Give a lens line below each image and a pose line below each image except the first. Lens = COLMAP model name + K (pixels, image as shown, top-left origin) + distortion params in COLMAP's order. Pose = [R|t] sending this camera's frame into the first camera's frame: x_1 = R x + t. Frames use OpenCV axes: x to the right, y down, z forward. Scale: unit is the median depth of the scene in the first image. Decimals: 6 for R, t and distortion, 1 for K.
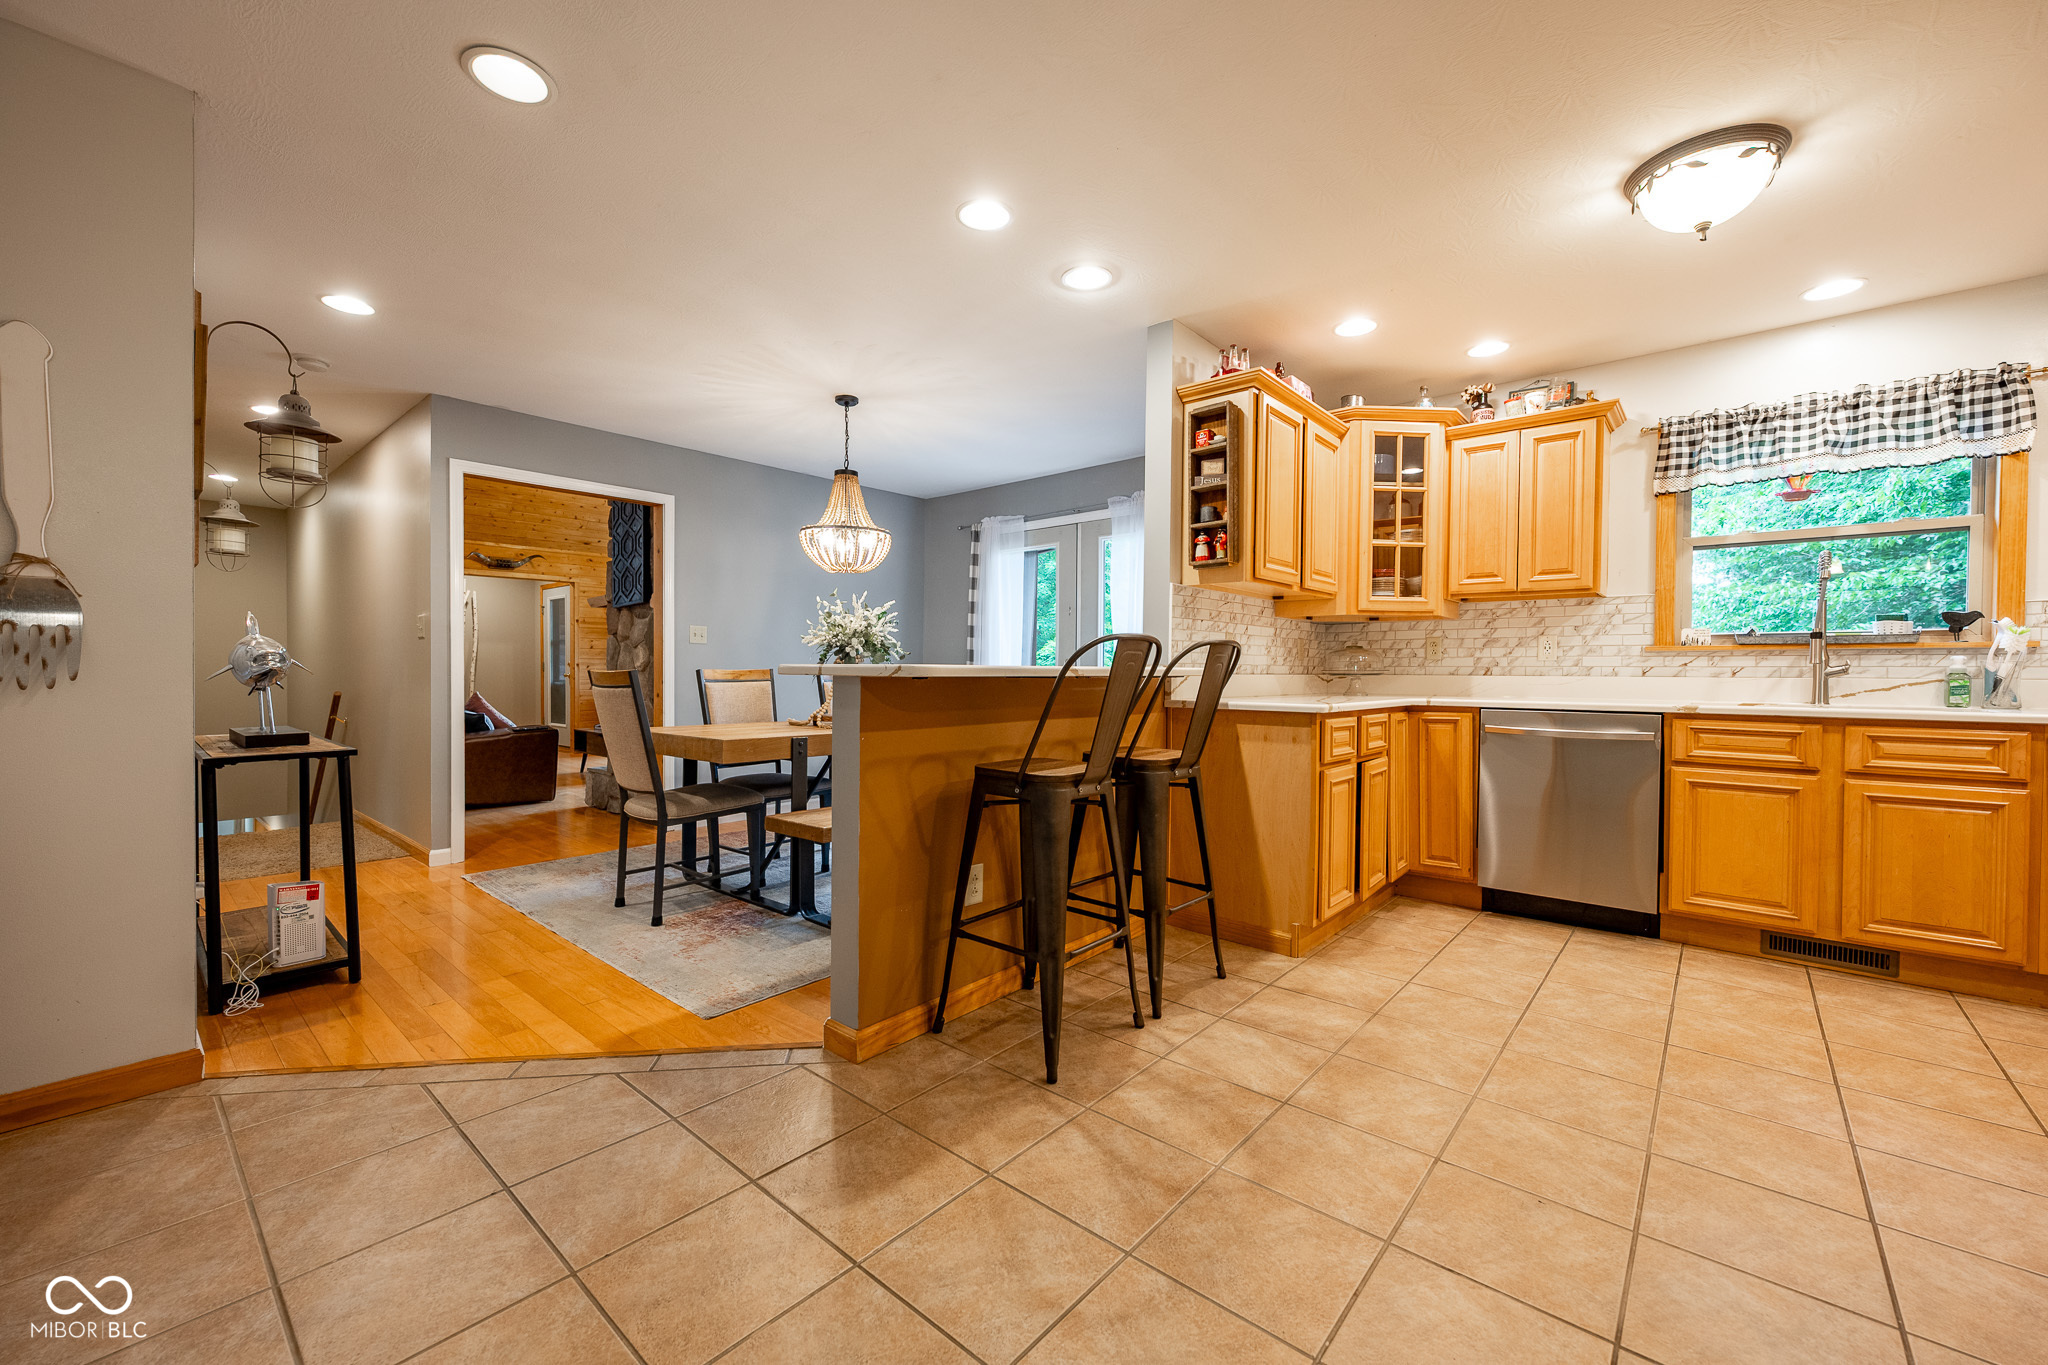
lens RADIAL K [[810.7, 0, 1026.6], [0, 810.7, 686.2], [0, 0, 1]] dist [-0.001032, 0.000763]
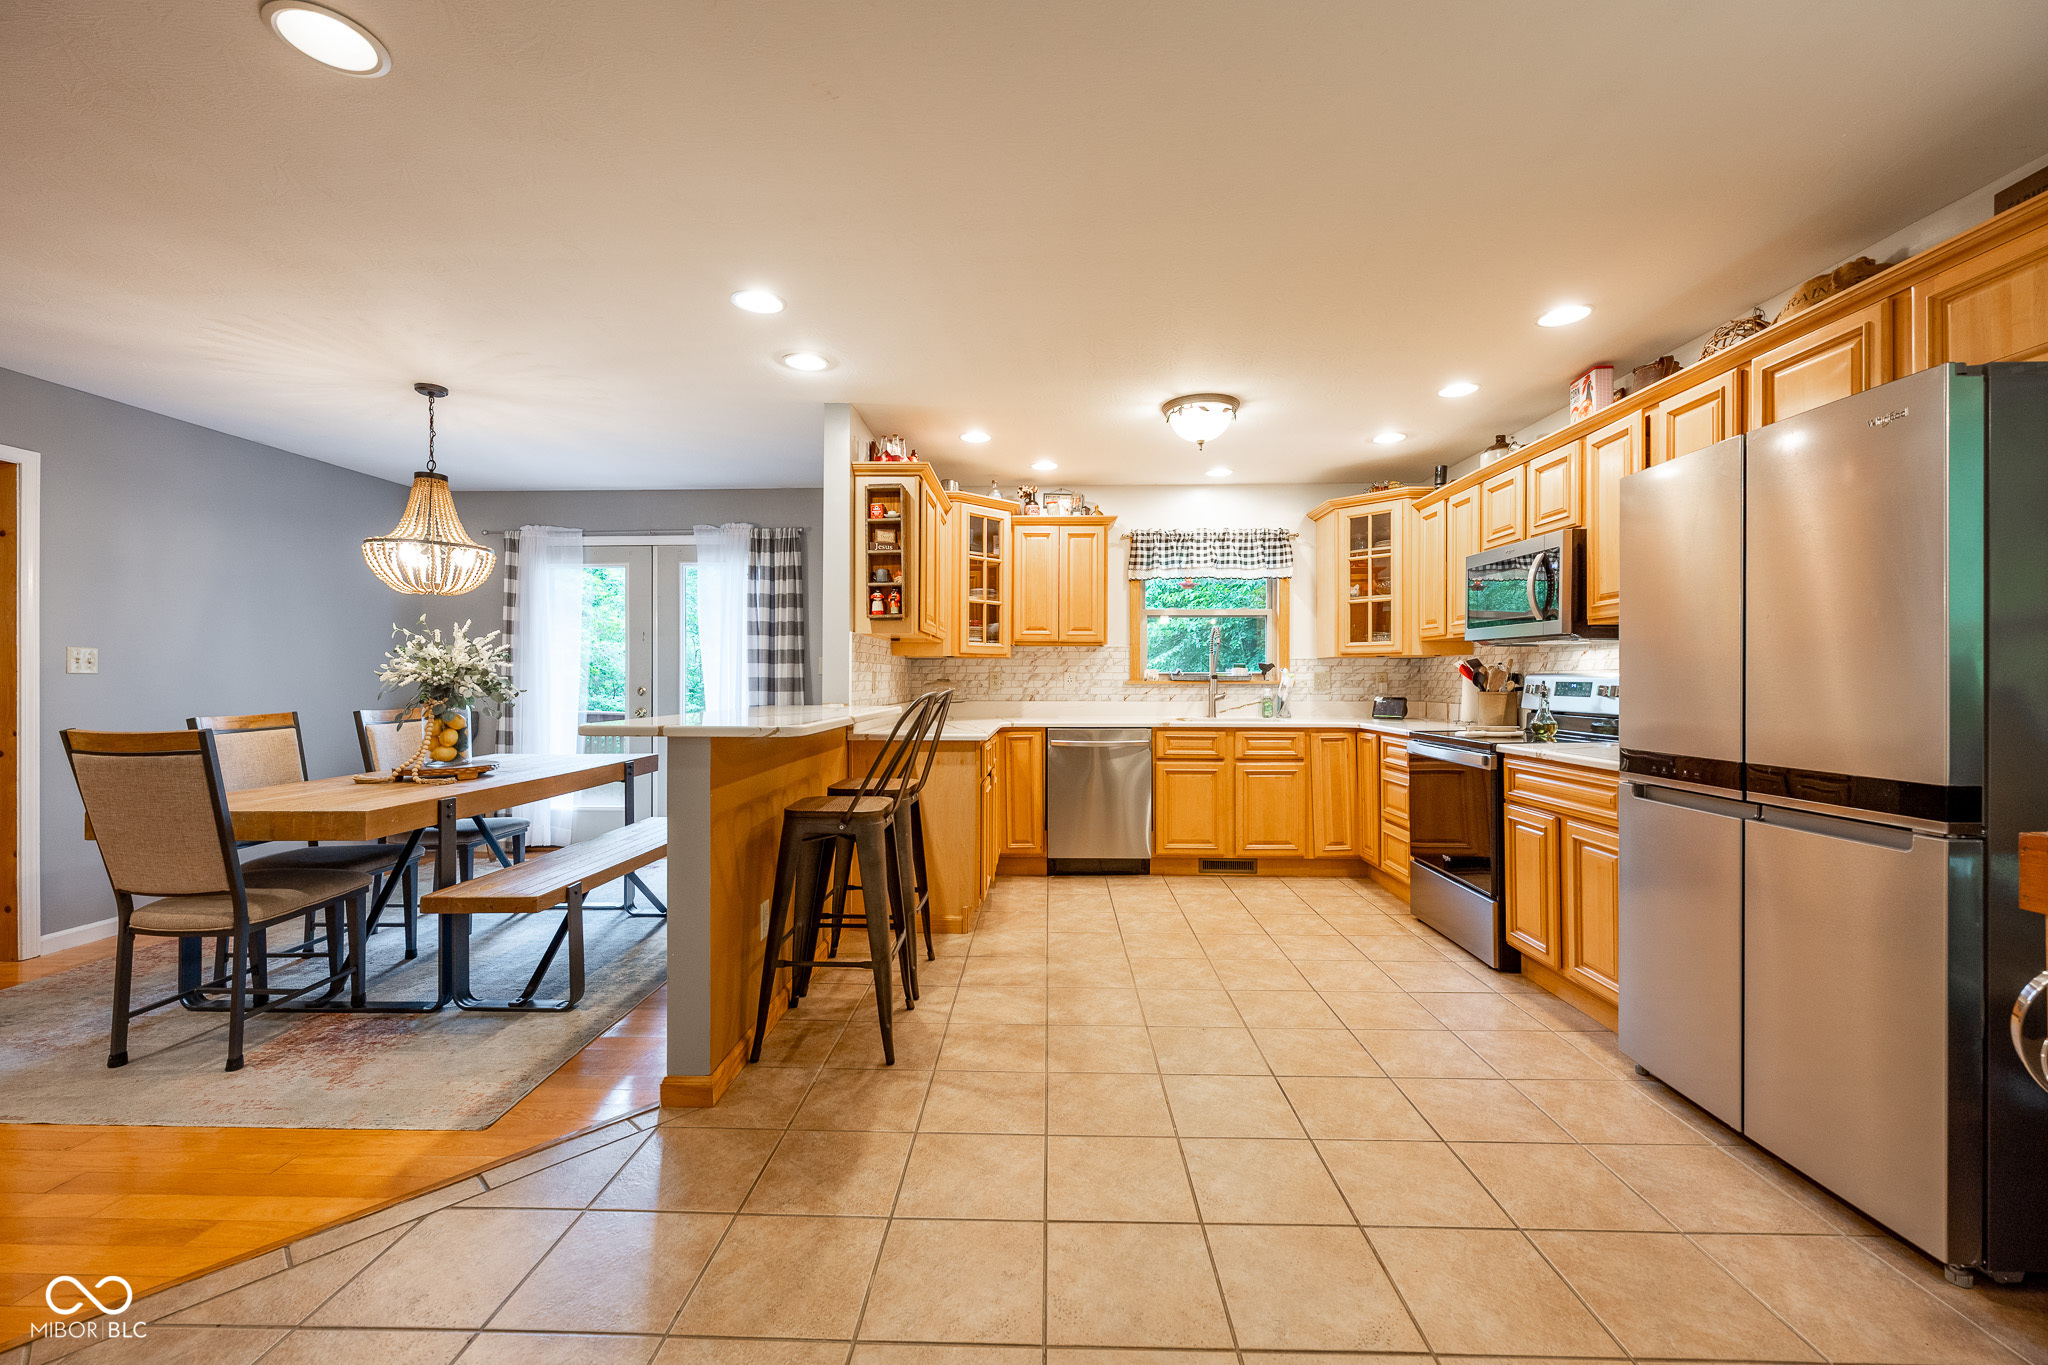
lens RADIAL K [[810.7, 0, 1027.8], [0, 810.7, 687.7], [0, 0, 1]] dist [-0.001032, 0.000763]
pose [[0.774736, -0.013529, 0.632140, -0.369692], [0.016770, 0.999859, 0.000846, -0.047072], [-0.632063, 0.009946, 0.774853, -0.049485]]
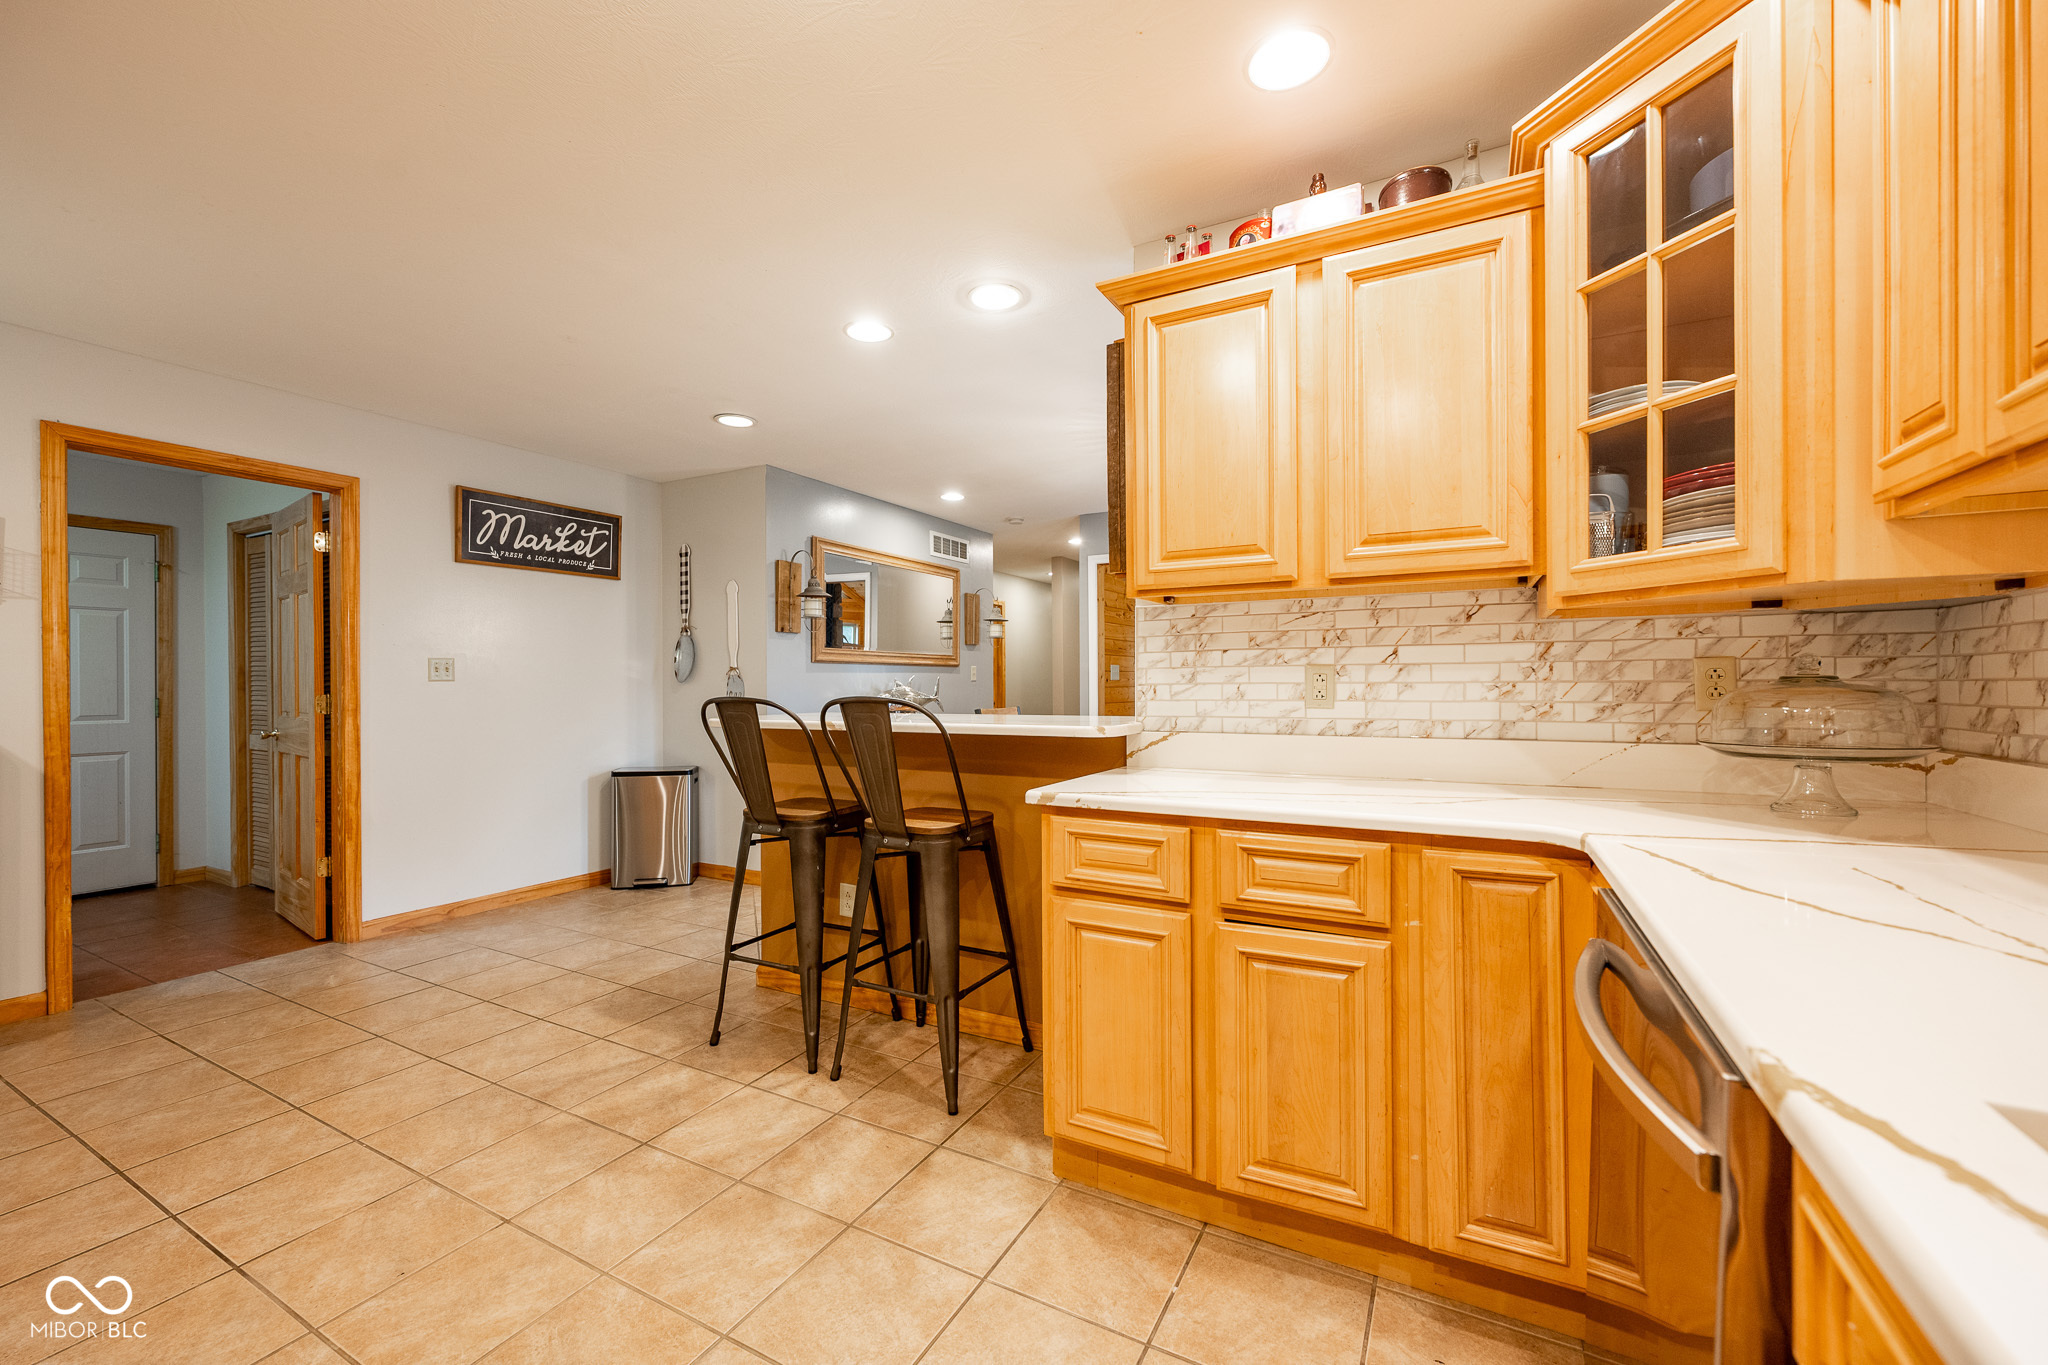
lens RADIAL K [[810.7, 0, 1027.1], [0, 810.7, 684.9], [0, 0, 1]] dist [-0.001032, 0.000763]
pose [[0.216044, -0.007640, -0.976354, 0.919560], [-0.009623, 0.999904, -0.009953, -0.052161], [0.976336, 0.011545, 0.215950, 0.783623]]
